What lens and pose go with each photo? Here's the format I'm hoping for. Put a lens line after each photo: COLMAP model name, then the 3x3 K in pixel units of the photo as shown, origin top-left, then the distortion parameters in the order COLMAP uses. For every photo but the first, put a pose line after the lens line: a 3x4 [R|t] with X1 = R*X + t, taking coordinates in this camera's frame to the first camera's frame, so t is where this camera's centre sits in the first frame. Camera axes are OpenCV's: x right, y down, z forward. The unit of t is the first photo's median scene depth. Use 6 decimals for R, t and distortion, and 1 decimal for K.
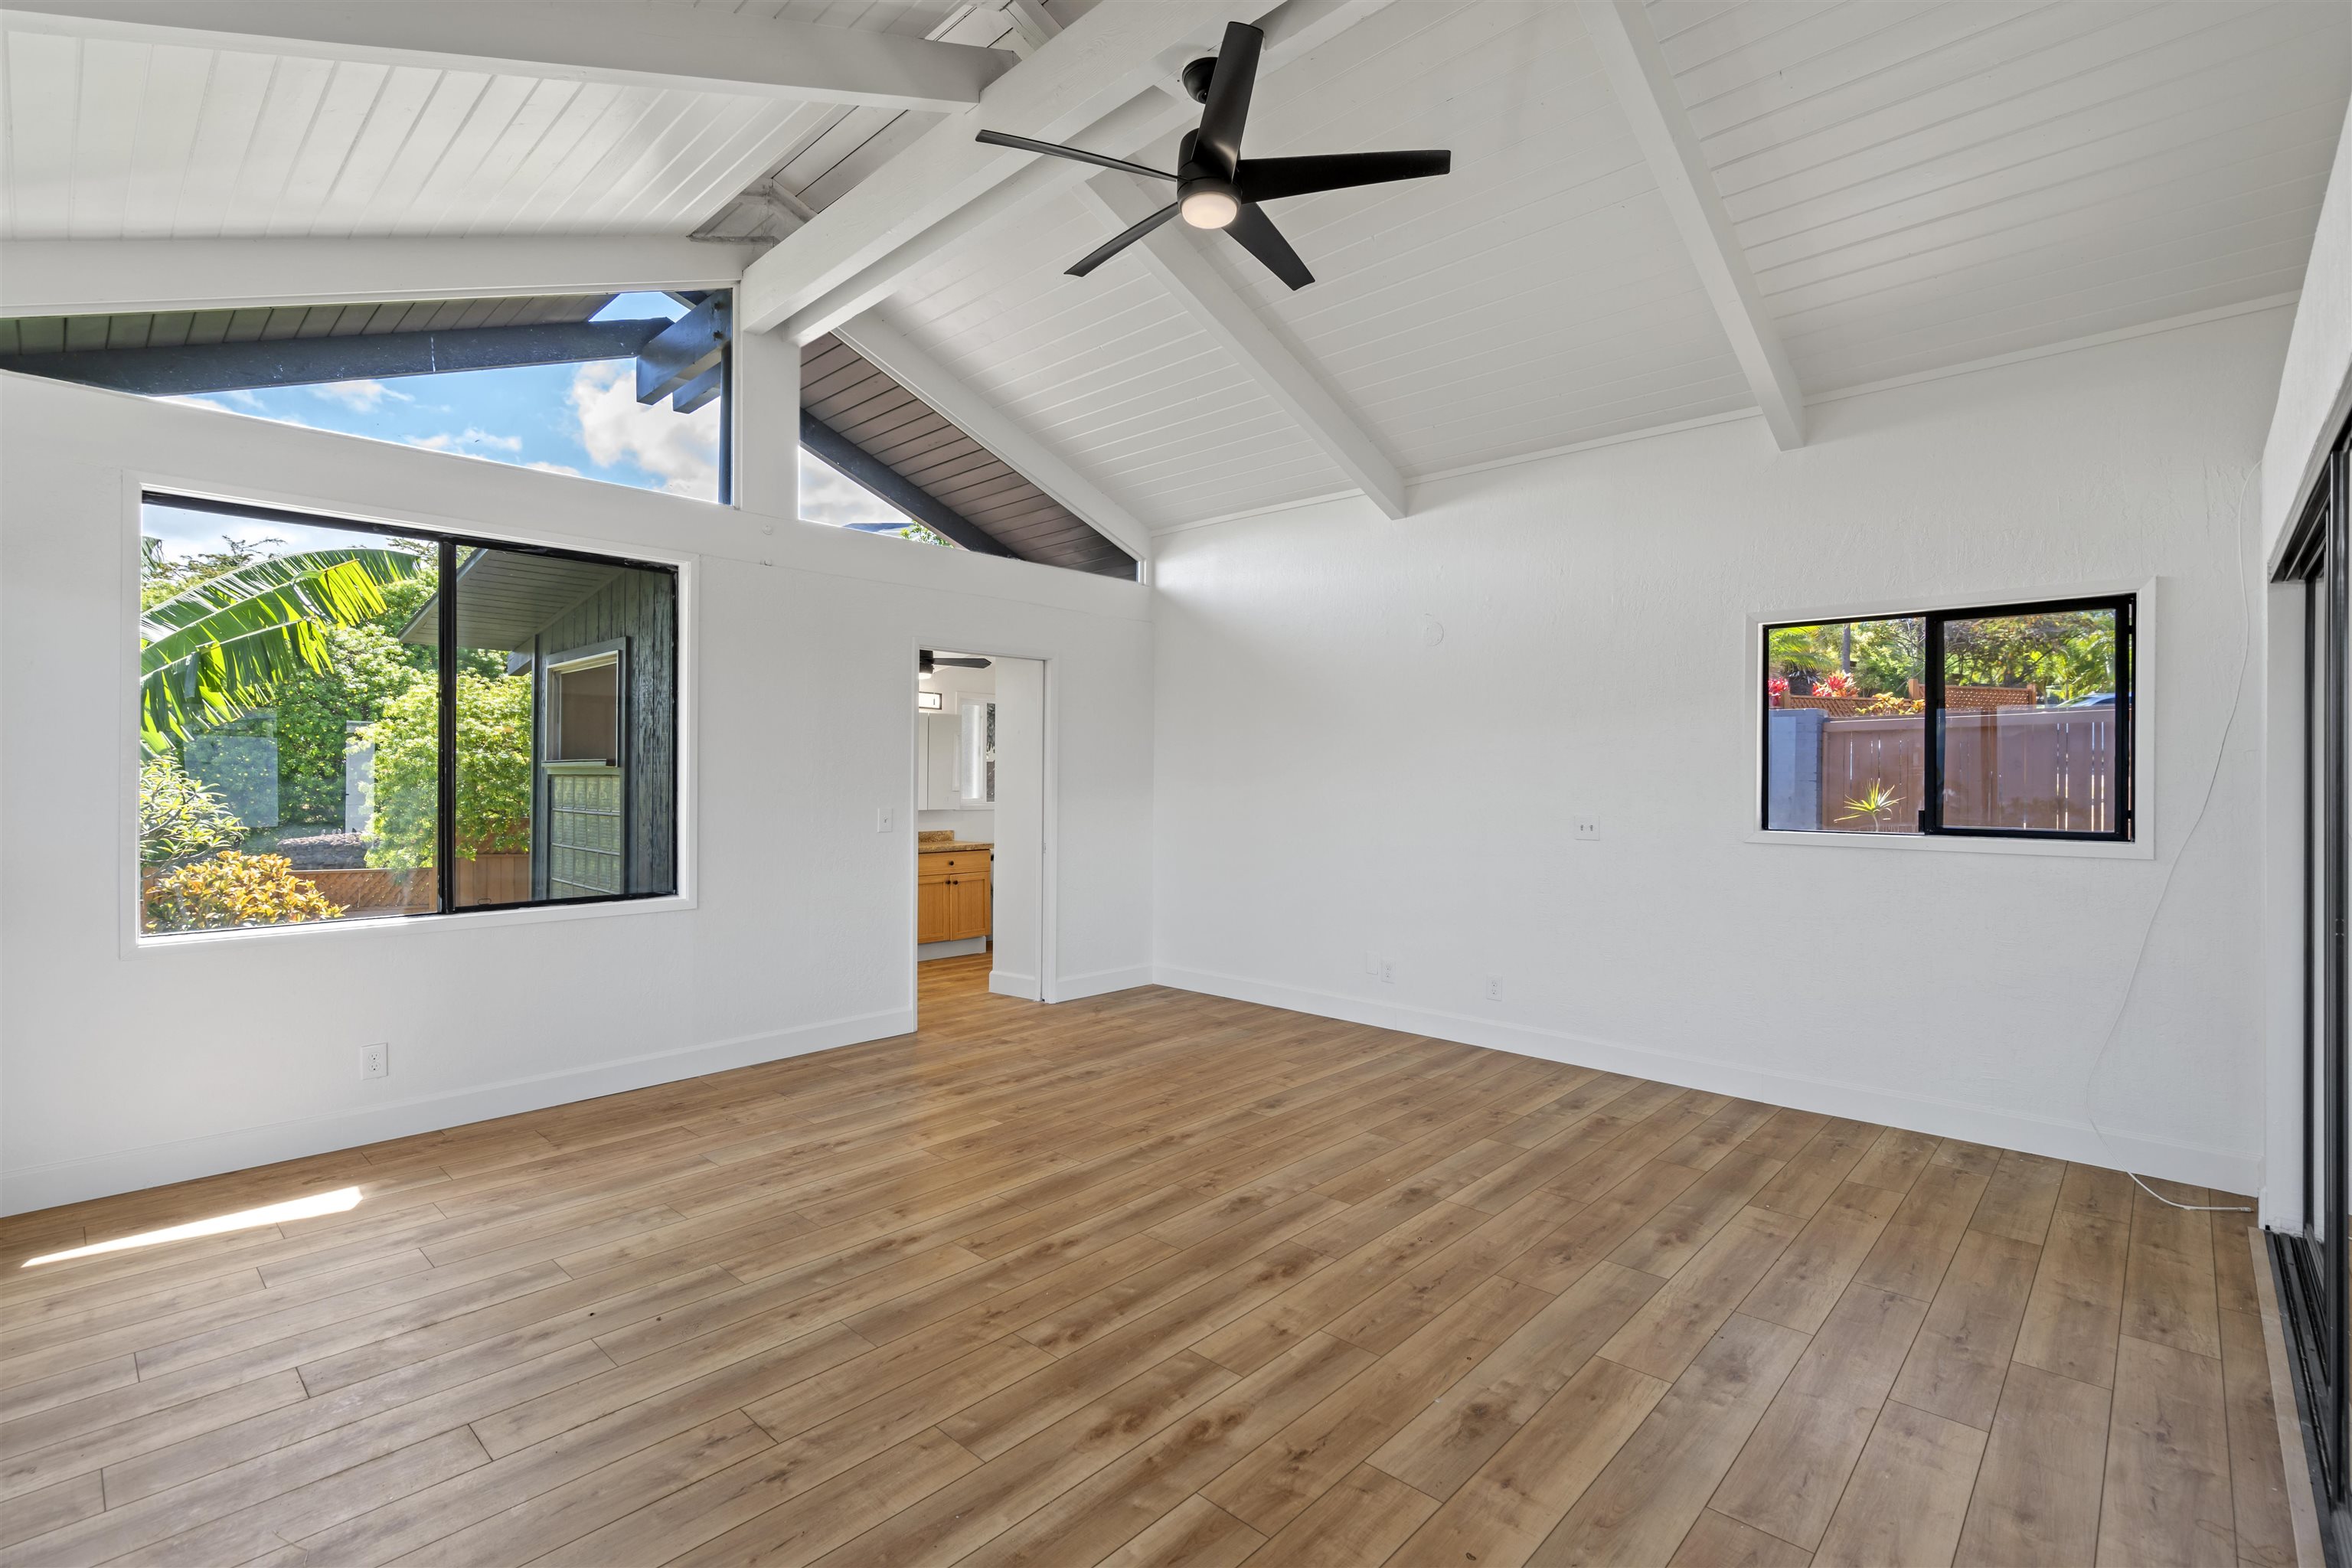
lens RADIAL K [[1065.9, 0, 1160.3], [0, 1065.9, 780.0], [0, 0, 1]] dist [-0.006588, 0.003125]
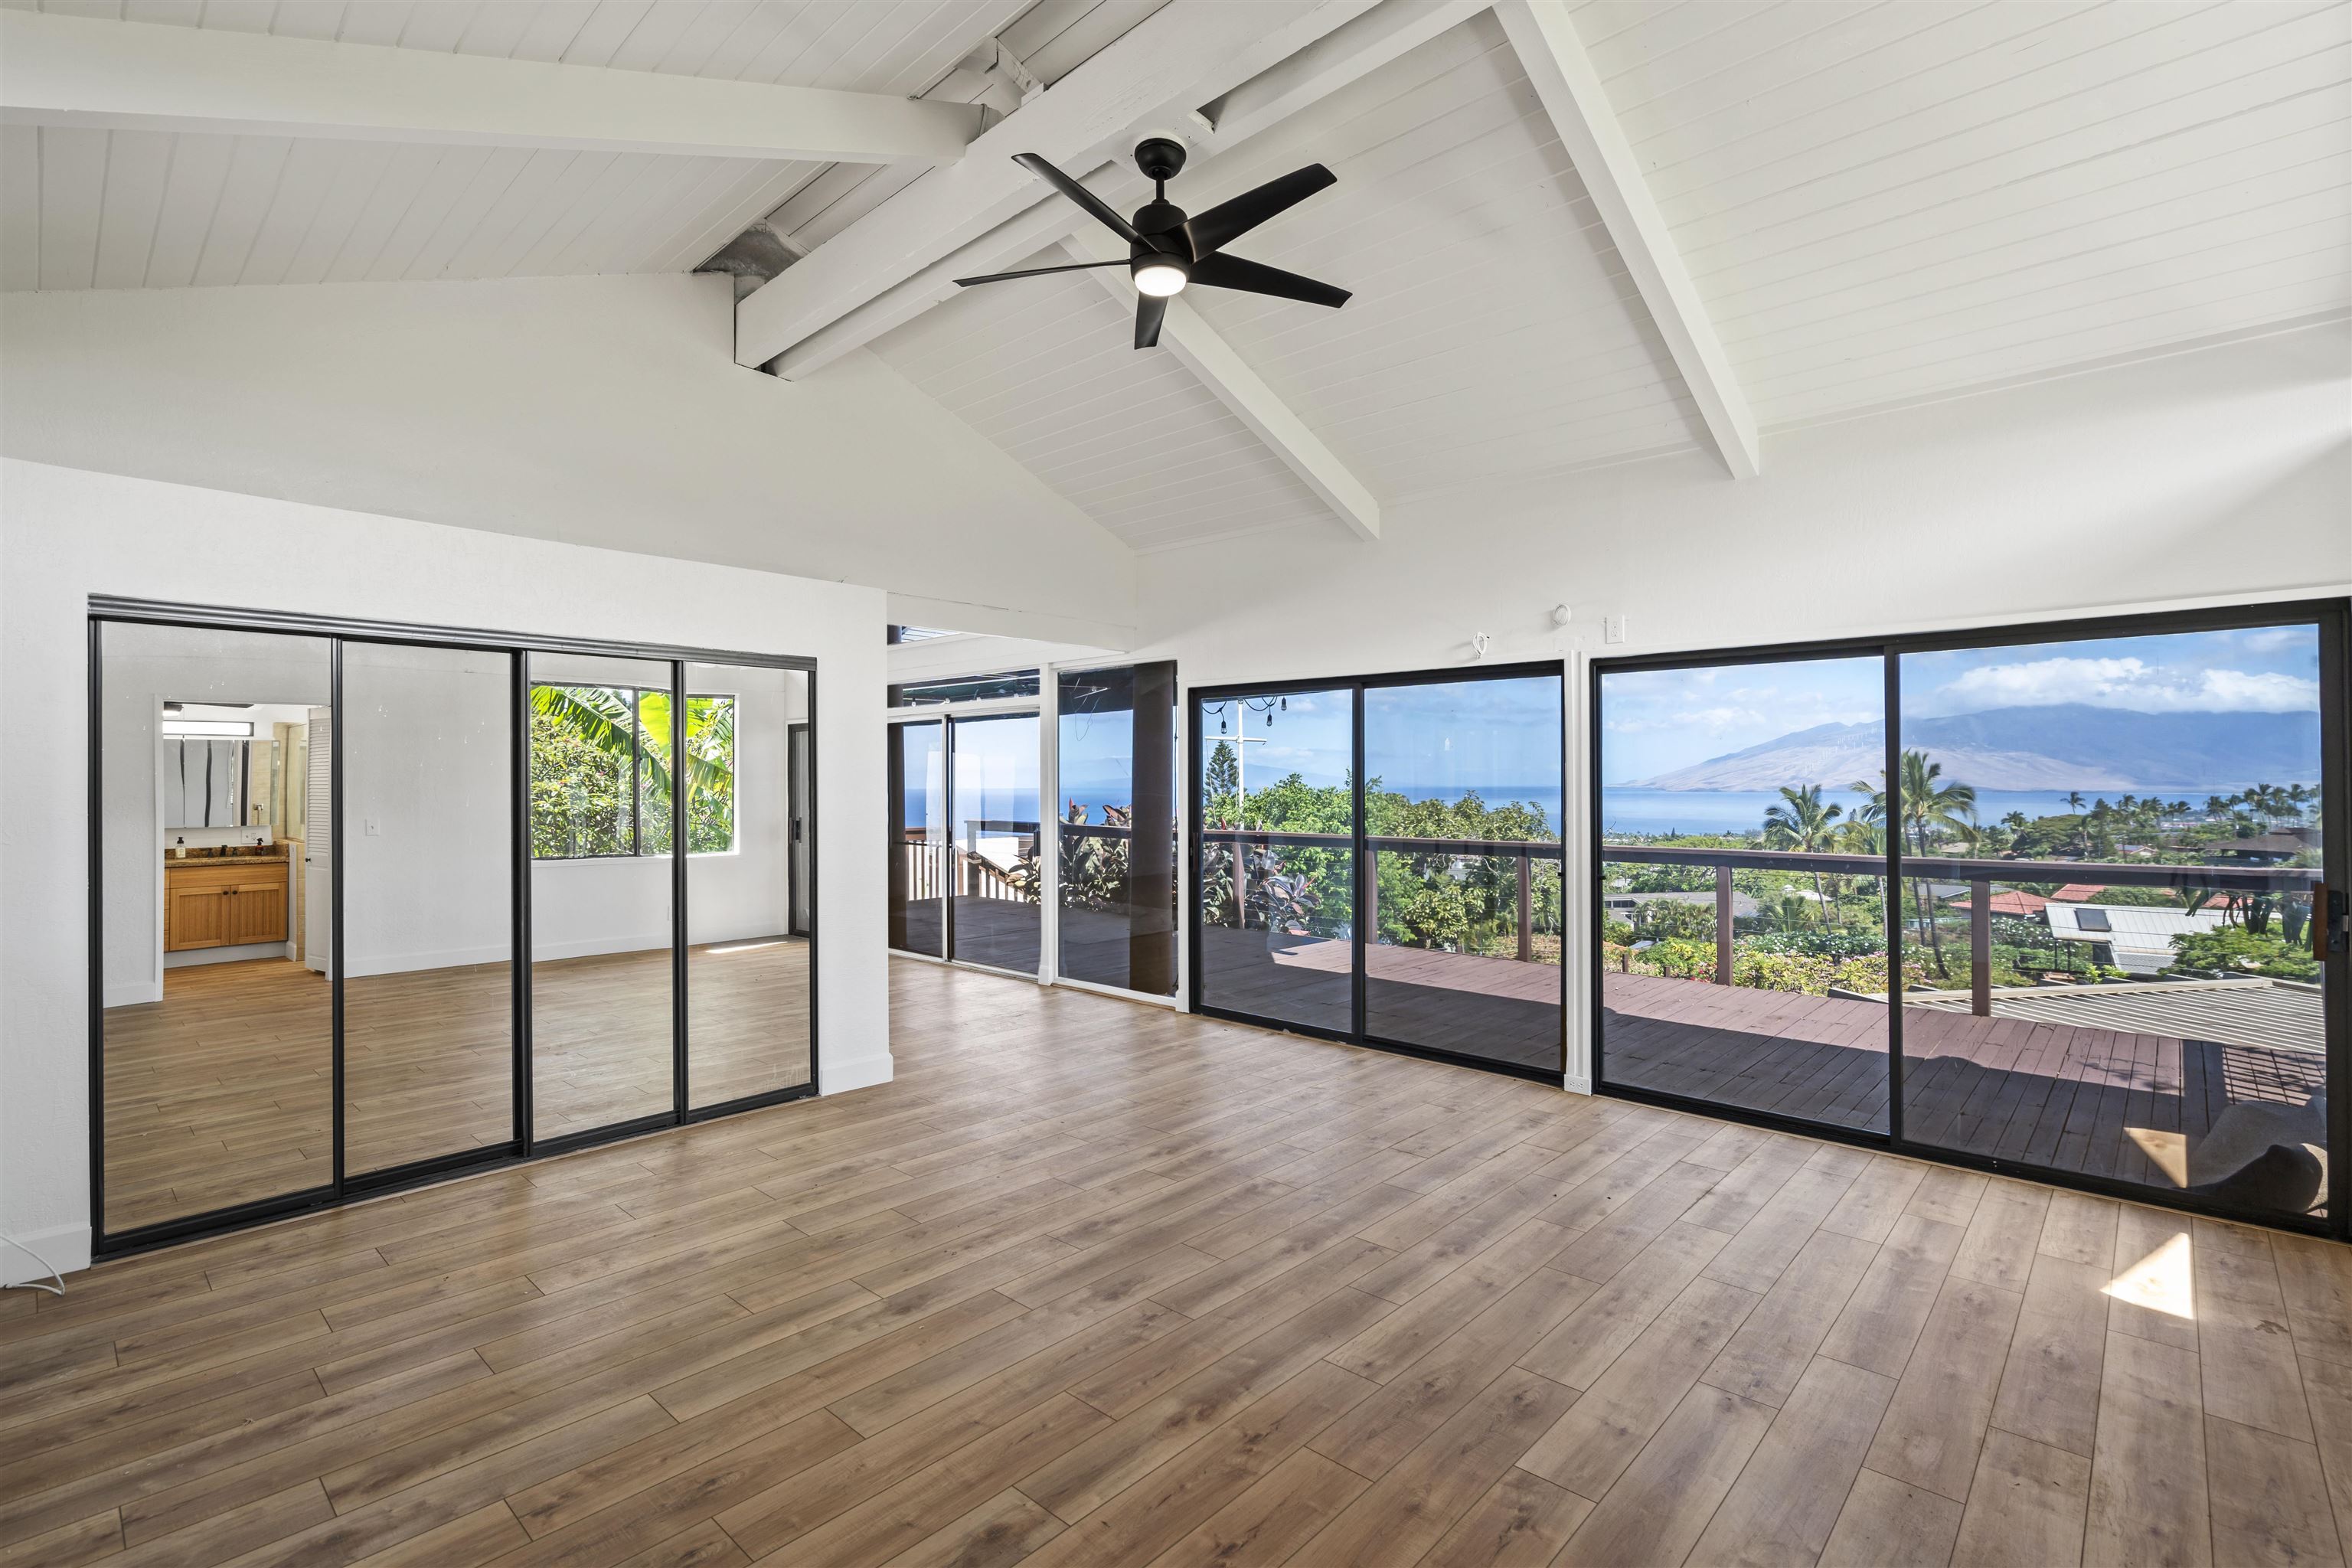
lens RADIAL K [[1065.9, 0, 1171.1], [0, 1065.9, 795.1], [0, 0, 1]] dist [-0.006588, 0.003125]
pose [[-0.999870, -0.003342, -0.015755, 0.046880], [-0.003562, 0.999896, 0.013942, -0.030951], [0.015707, 0.013997, -0.999779, 1.932149]]
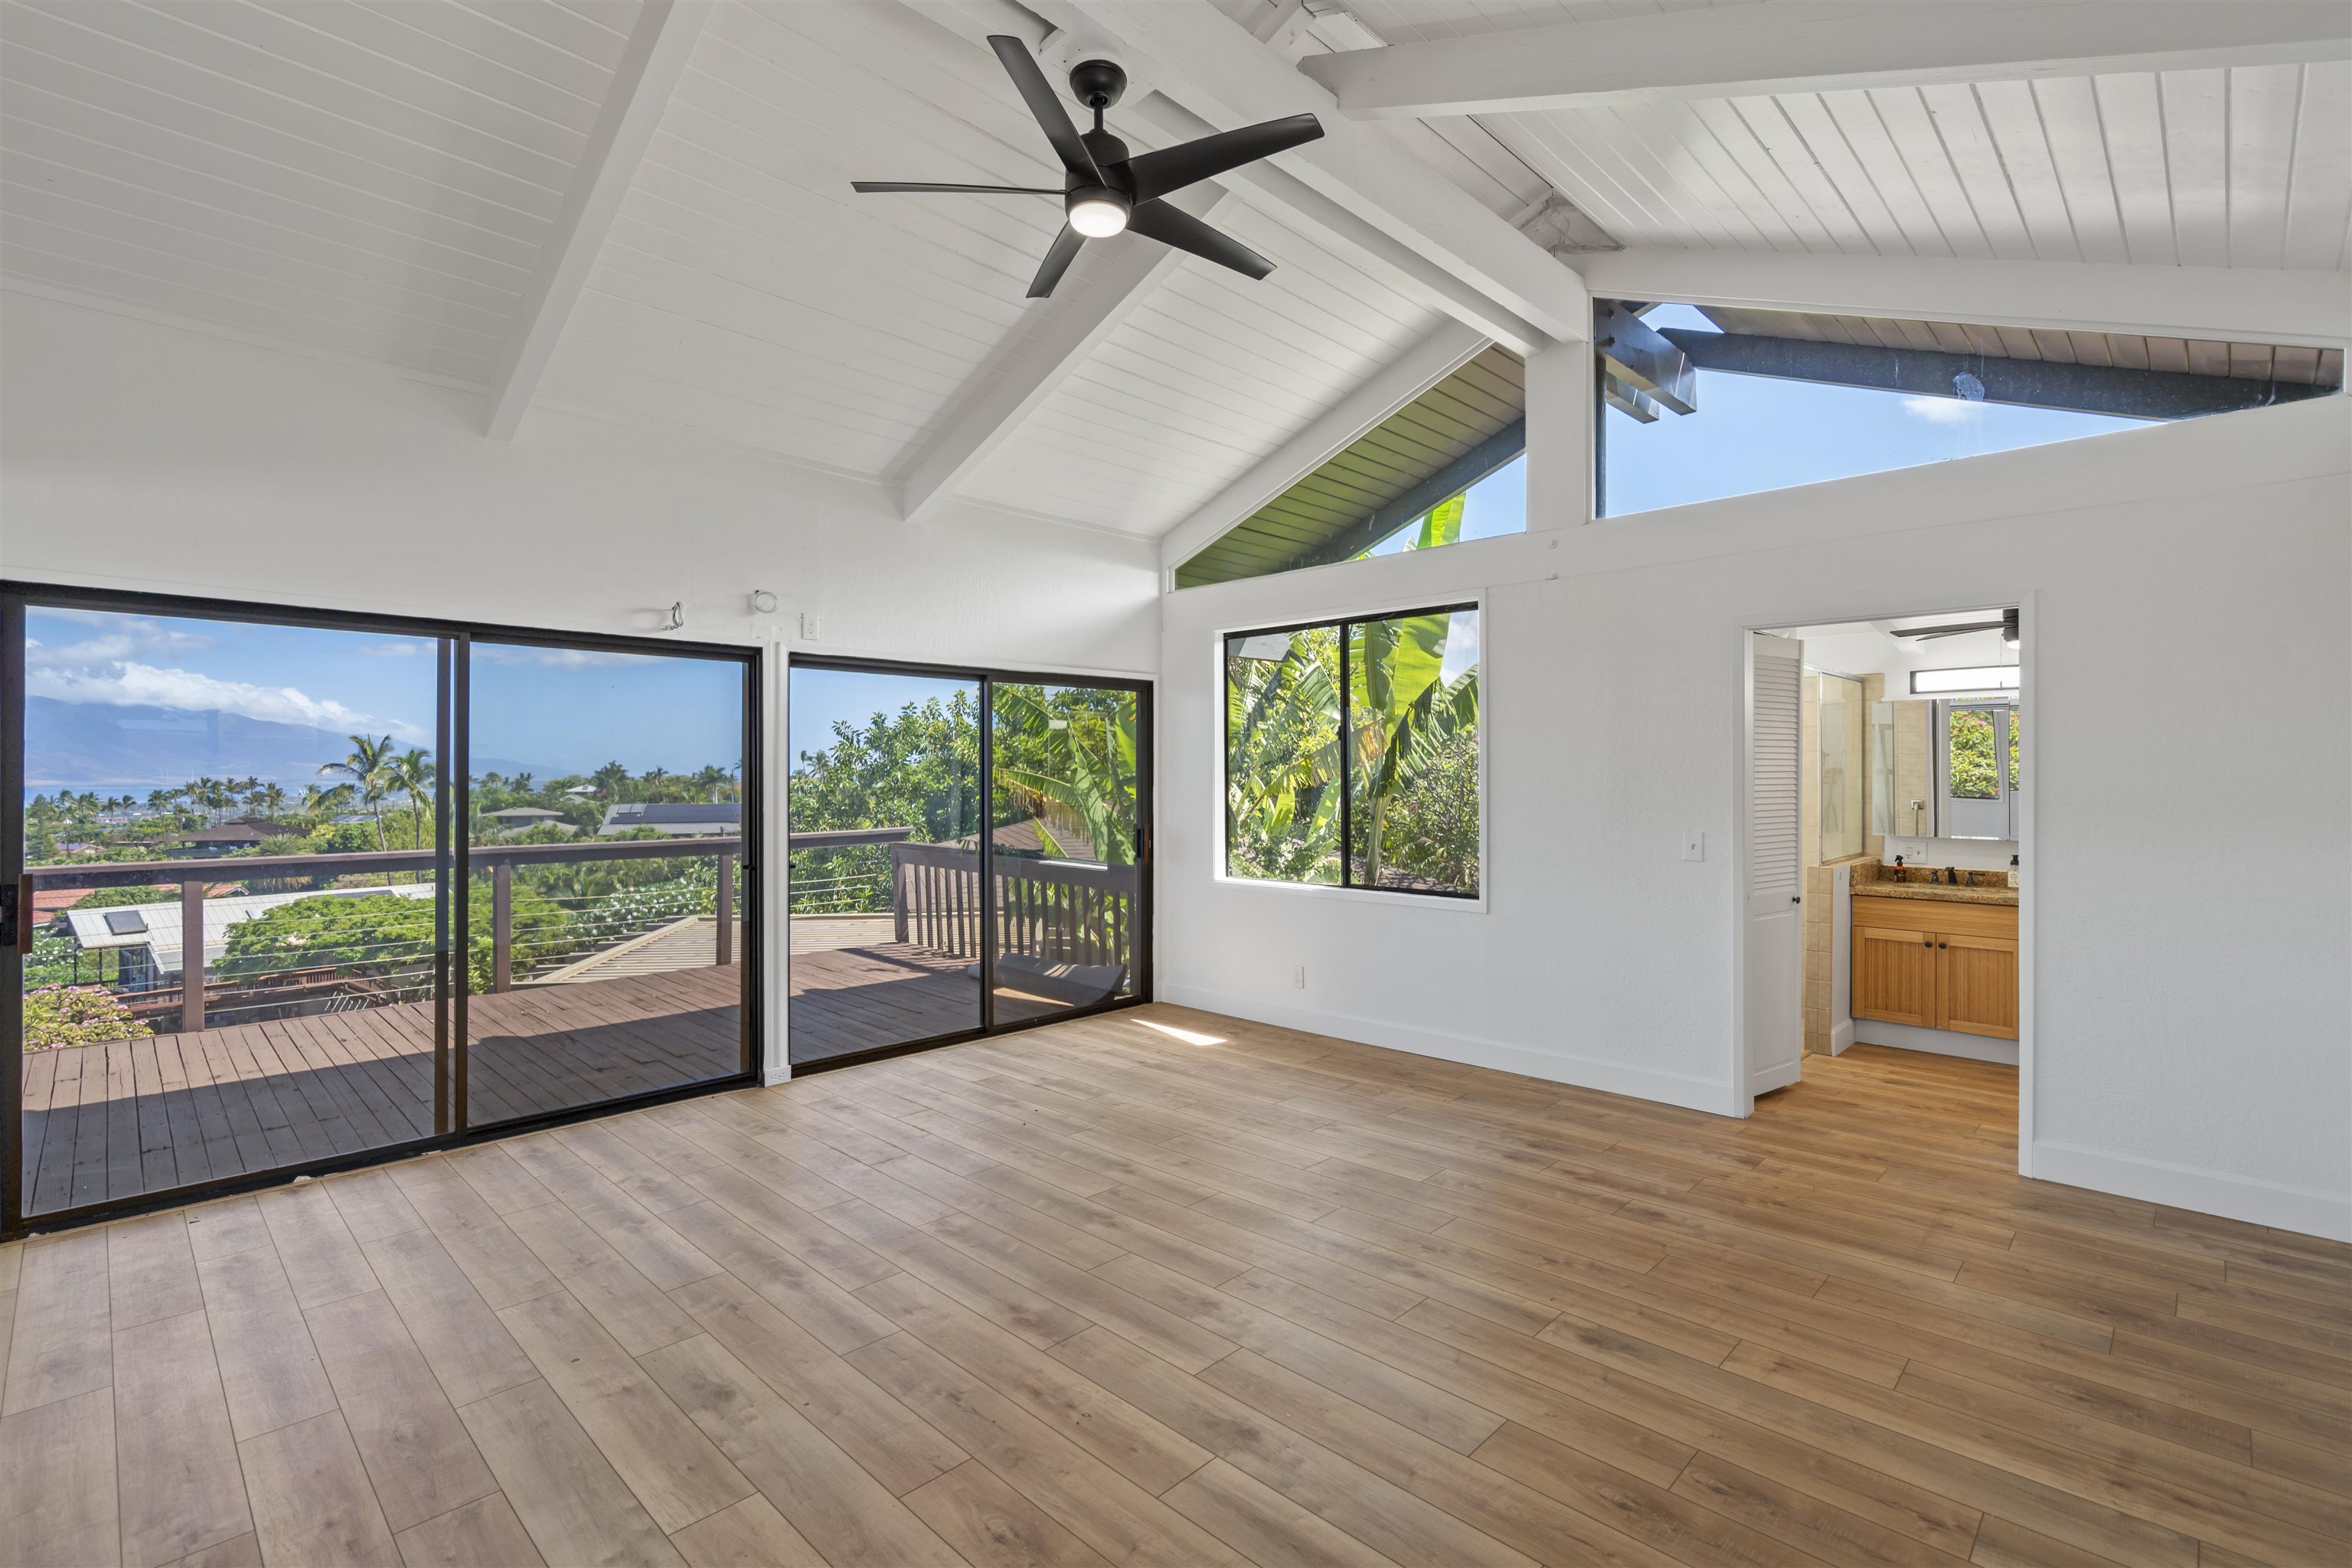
lens RADIAL K [[1065.9, 0, 1183.3], [0, 1065.9, 768.3], [0, 0, 1]] dist [-0.006588, 0.003125]
pose [[-0.007356, -0.010709, -0.999916, 0.953518], [-0.001816, 0.999941, -0.010696, -0.020571], [0.999971, 0.001737, -0.007375, 1.017345]]
